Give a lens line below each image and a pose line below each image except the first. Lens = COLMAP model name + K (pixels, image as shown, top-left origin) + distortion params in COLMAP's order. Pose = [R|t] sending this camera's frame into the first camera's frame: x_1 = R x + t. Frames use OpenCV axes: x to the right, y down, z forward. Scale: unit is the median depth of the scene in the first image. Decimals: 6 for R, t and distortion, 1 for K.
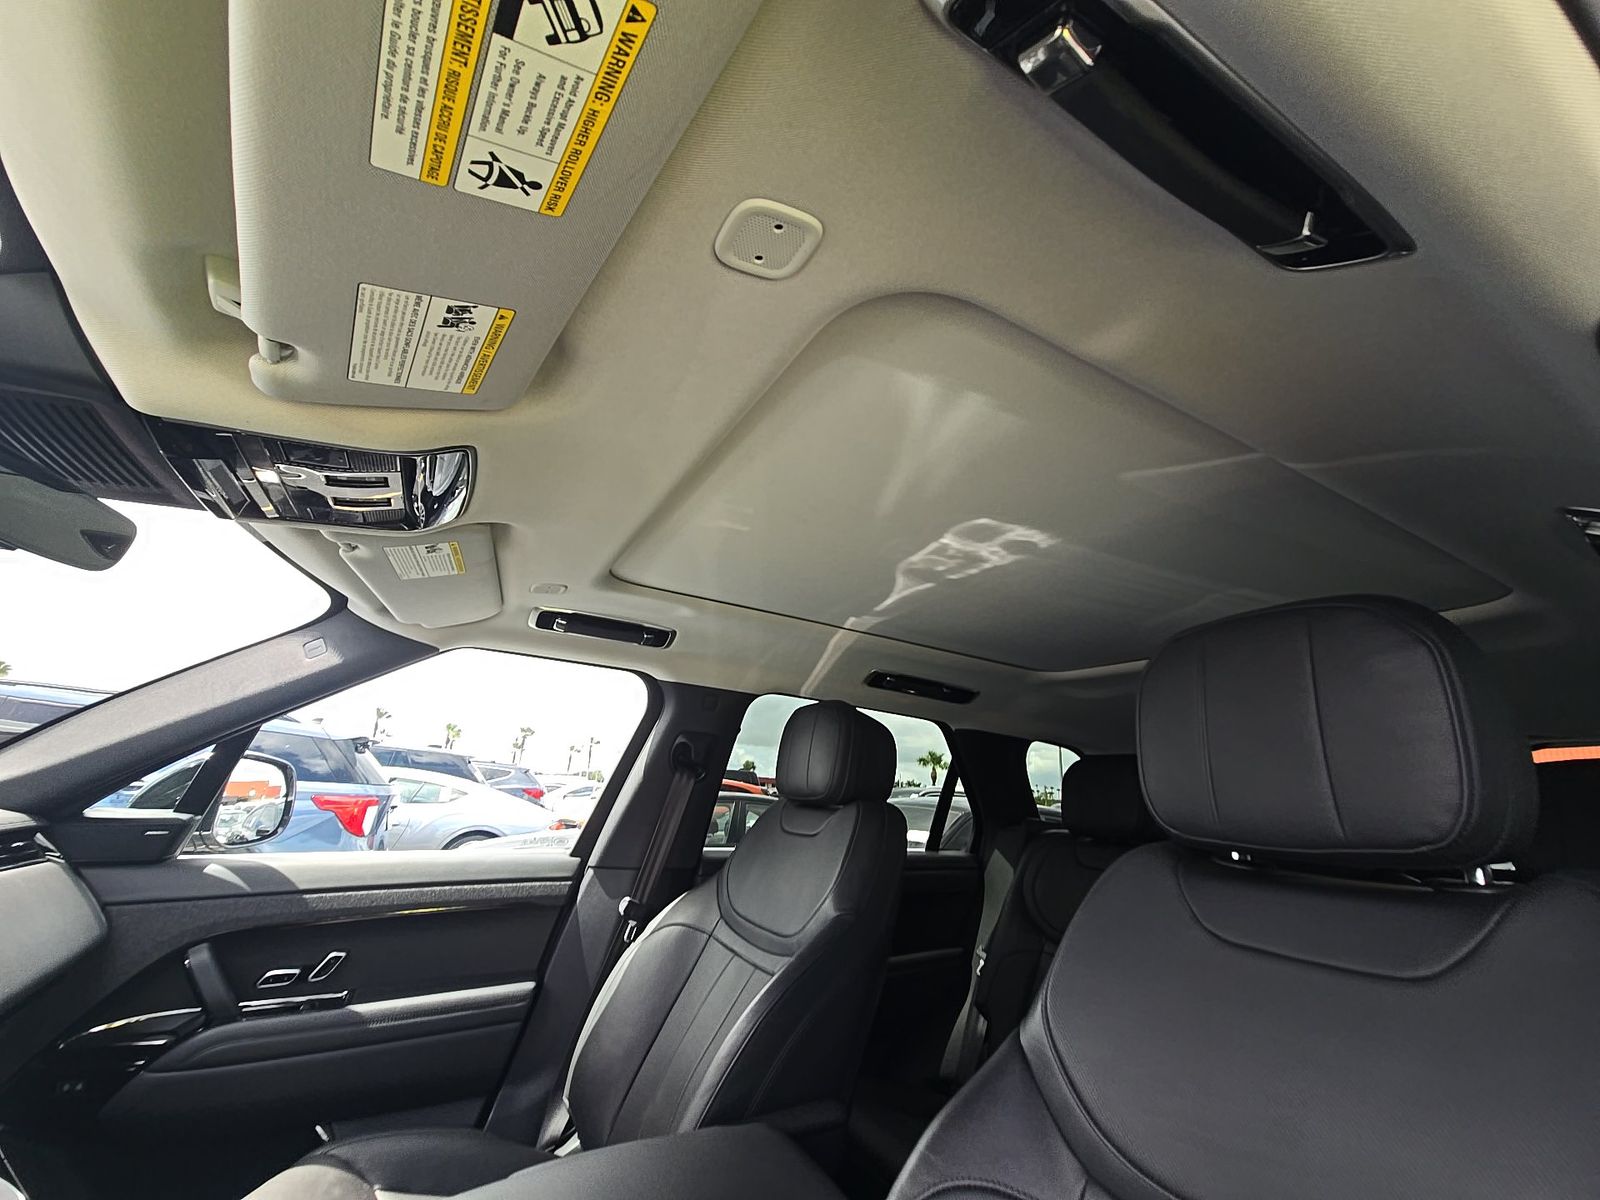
lens RADIAL K [[654.0, 0, 802.7], [0, 654.0, 590.6], [0, 0, 1]] dist [0.001566, -0.000324]
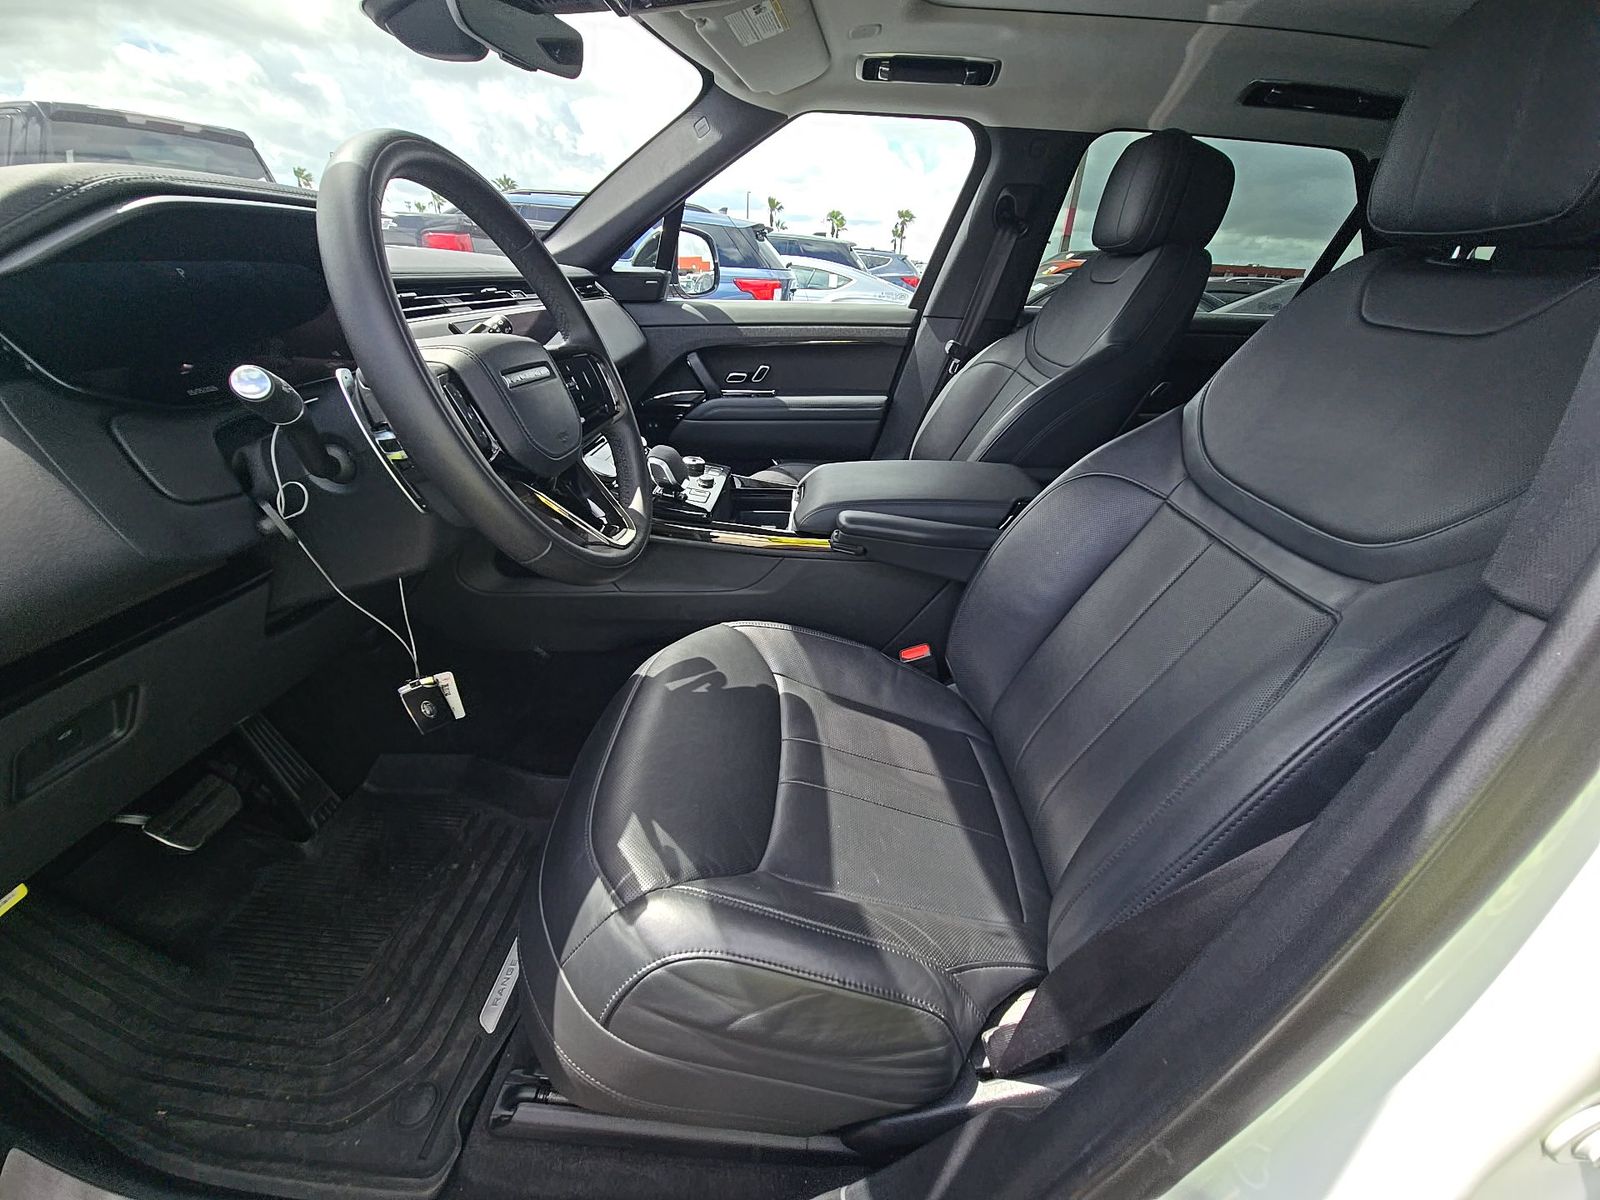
lens RADIAL K [[654.0, 0, 802.7], [0, 654.0, 590.6], [0, 0, 1]] dist [0.001566, -0.000324]
pose [[0.862955, 0.207392, -0.460758, 0.159636], [0.156825, 0.756917, 0.634415, -0.004624], [0.480328, -0.619730, 0.620661, -0.204975]]
